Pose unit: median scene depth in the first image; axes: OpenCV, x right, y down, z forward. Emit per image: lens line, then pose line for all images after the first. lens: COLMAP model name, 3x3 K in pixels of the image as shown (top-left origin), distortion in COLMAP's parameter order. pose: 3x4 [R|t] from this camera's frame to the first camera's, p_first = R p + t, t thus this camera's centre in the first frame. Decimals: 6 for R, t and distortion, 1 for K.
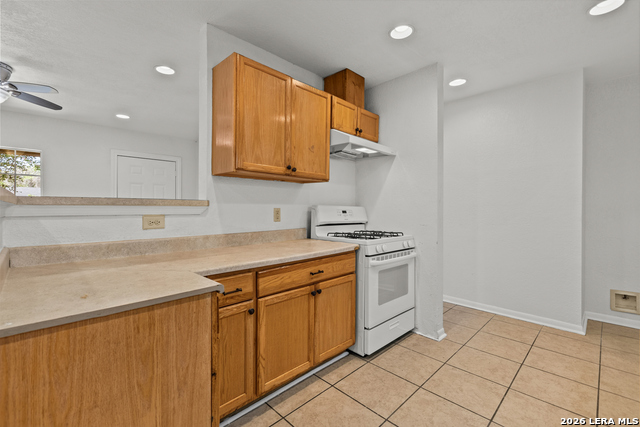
lens RADIAL K [[283.4, 0, 315.6], [0, 283.4, 209.4], [0, 0, 1]] dist [0.000475, -0.000914]
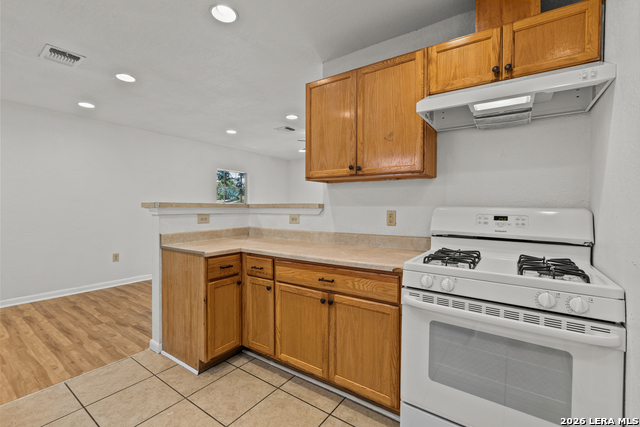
lens RADIAL K [[283.4, 0, 315.6], [0, 283.4, 209.4], [0, 0, 1]] dist [0.000475, -0.000914]
pose [[0.170825, 0.003382, -0.985296, 0.766143], [-0.007409, 0.999970, 0.002148, -0.008947], [0.985274, 0.006933, 0.170845, 0.677172]]
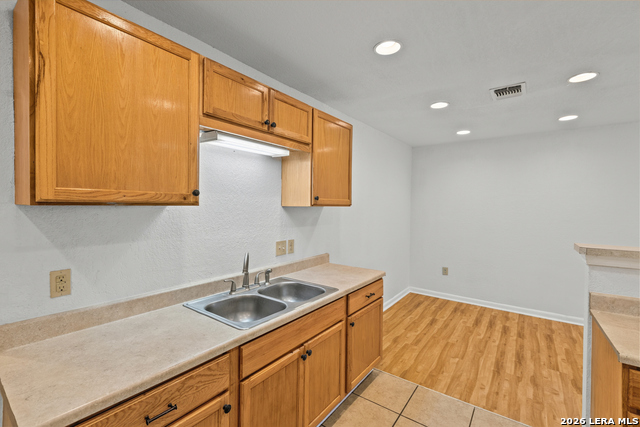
lens RADIAL K [[283.4, 0, 315.6], [0, 283.4, 209.4], [0, 0, 1]] dist [0.000475, -0.000914]
pose [[-0.987454, -0.011485, -0.157487, 0.449867], [-0.014264, 0.999762, 0.016532, -0.127354], [0.157259, 0.018571, -0.987383, 0.894832]]
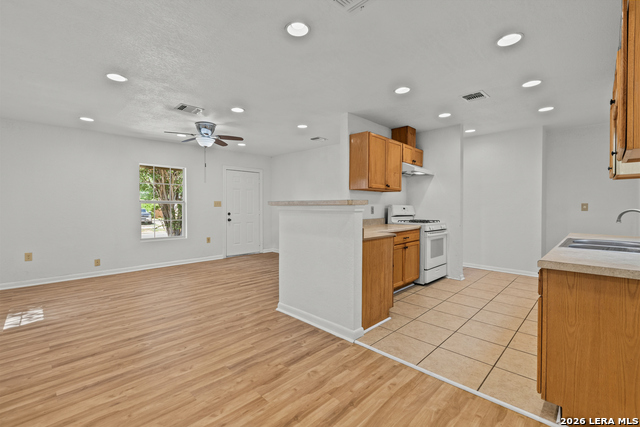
lens RADIAL K [[283.4, 0, 315.6], [0, 283.4, 209.4], [0, 0, 1]] dist [0.000475, -0.000914]
pose [[0.999923, -0.003478, 0.011894, -0.567622], [0.003400, 0.999973, 0.006576, 0.001504], [-0.011917, -0.006535, 0.999908, -0.871914]]
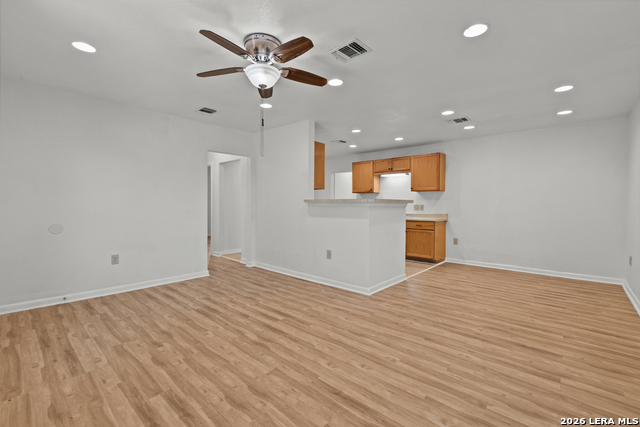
lens RADIAL K [[283.4, 0, 315.6], [0, 283.4, 209.4], [0, 0, 1]] dist [0.000475, -0.000914]
pose [[-0.060069, -0.023120, 0.997926, -2.371963], [-0.002874, 0.999732, 0.022989, -0.005626], [-0.998190, -0.001487, -0.060120, 1.010409]]
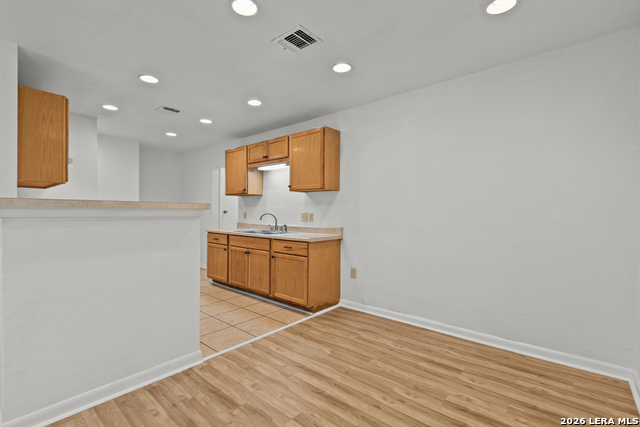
lens RADIAL K [[292.0, 0, 309.2], [0, 292.0, 214.7], [0, 0, 1]] dist [-0.000021, -0.000297]
pose [[-0.076561, -0.012043, 0.996992, -1.461387], [-0.001421, 0.999927, 0.011969, -0.001381], [-0.997064, -0.000500, -0.076573, -0.056807]]
